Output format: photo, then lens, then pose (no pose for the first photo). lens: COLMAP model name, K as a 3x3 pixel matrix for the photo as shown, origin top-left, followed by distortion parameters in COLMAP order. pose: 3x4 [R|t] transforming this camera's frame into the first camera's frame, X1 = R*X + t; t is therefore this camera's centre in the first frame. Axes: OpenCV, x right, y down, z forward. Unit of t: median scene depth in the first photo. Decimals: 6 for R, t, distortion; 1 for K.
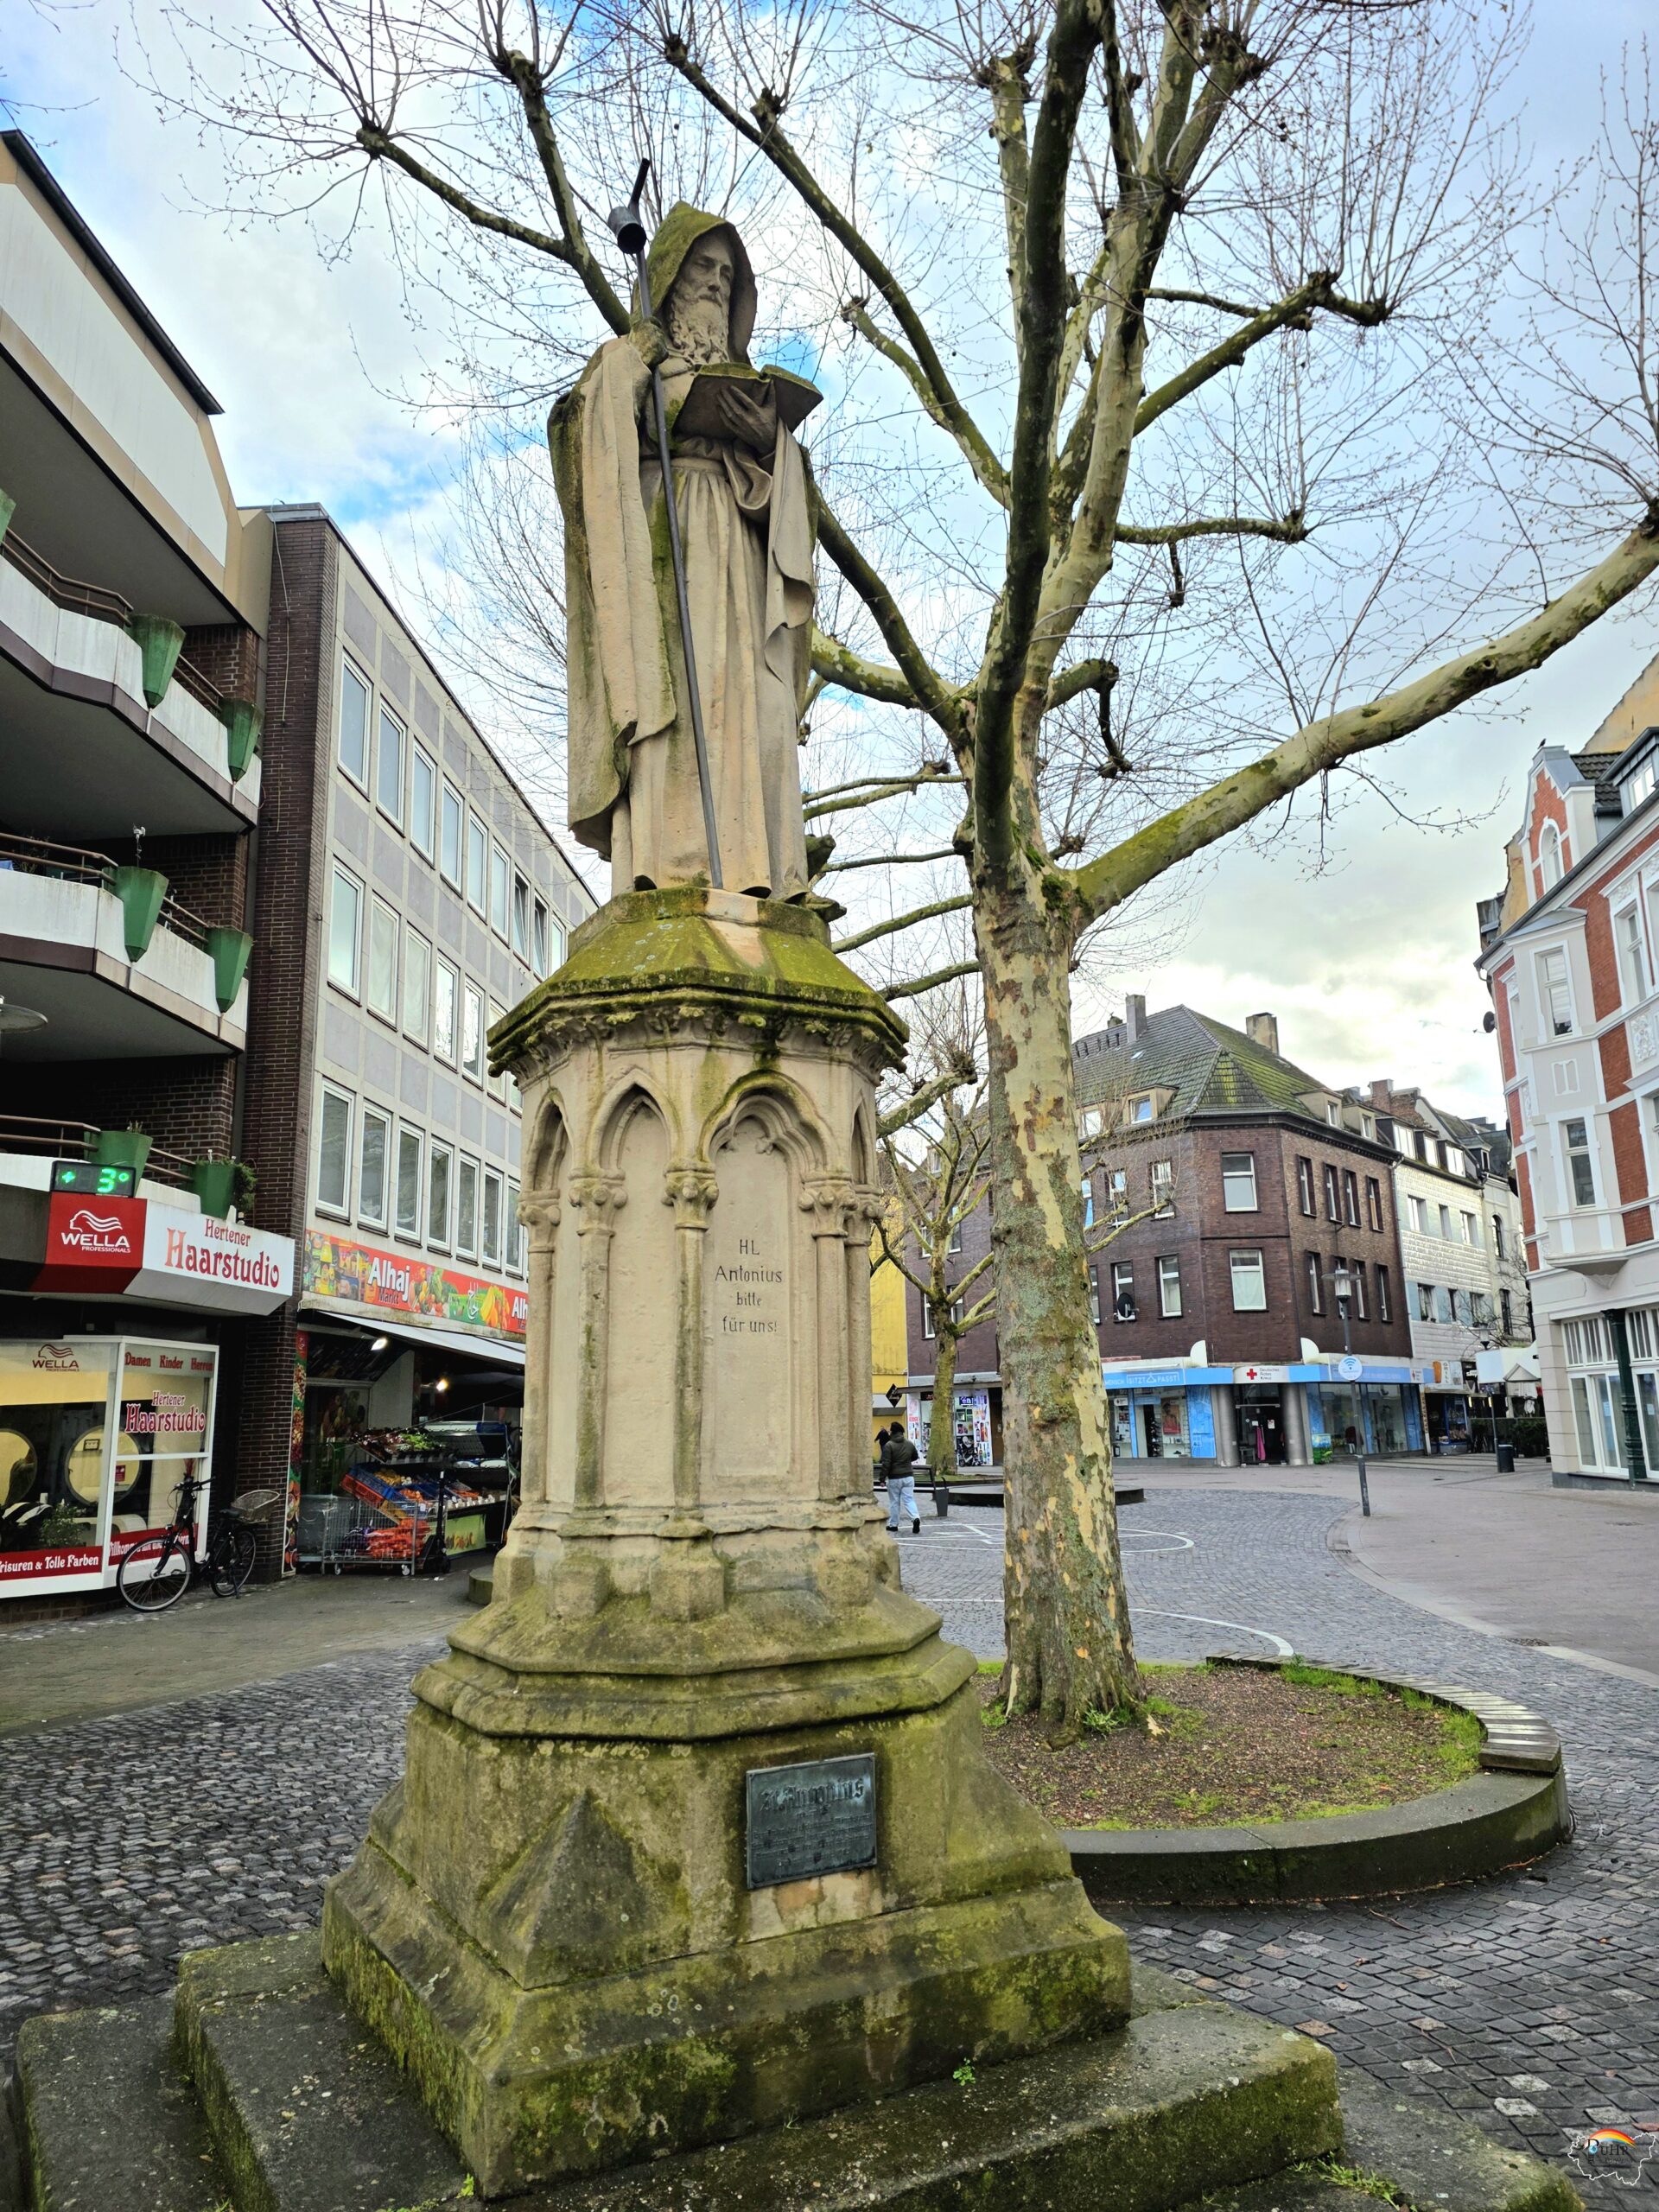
lens RADIAL K [[1487.4, 0, 853.2], [0, 1487.4, 1104.7], [0, 0, 1]] dist [0.097291, -0.097945]
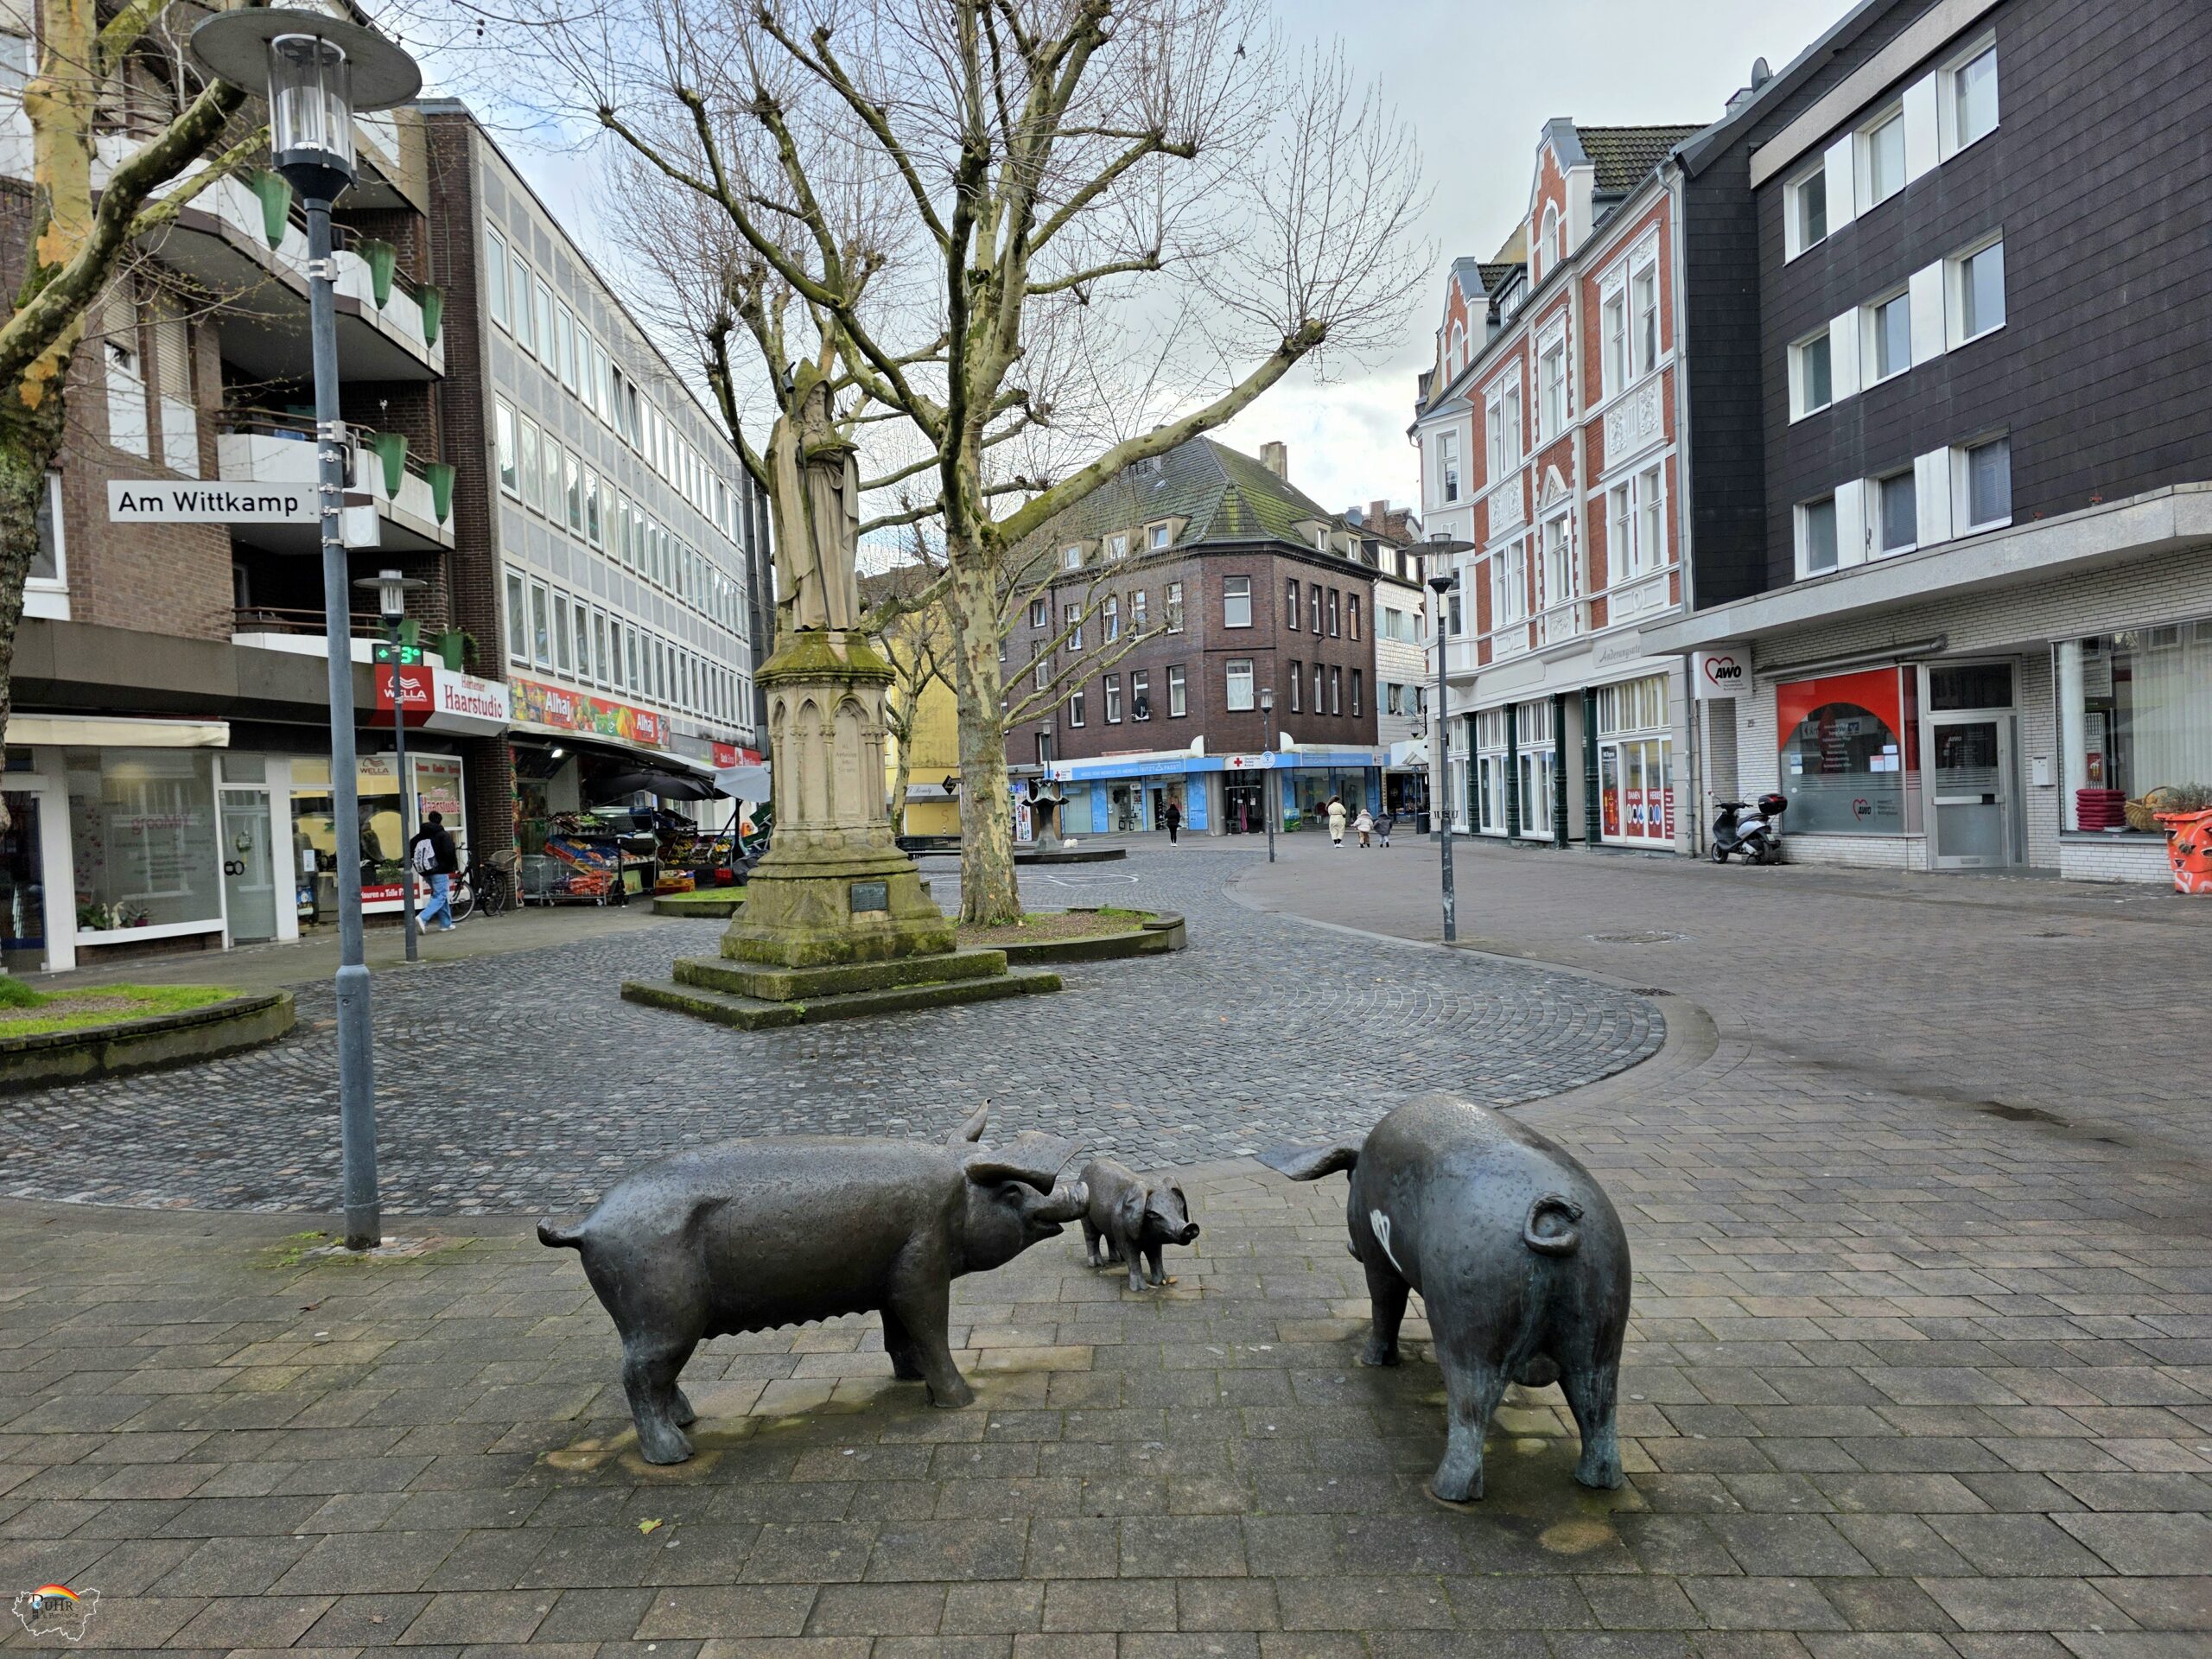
lens RADIAL K [[1468.1, 0, 1101.3], [0, 1468.1, 836.2], [0, 0, 1]] dist [0.085095, -0.086295]
pose [[0.992214, -0.018554, 0.123159, 0.015653], [-0.009862, 0.974033, 0.226191, -0.082088], [-0.124157, -0.225644, 0.966266, -0.410332]]
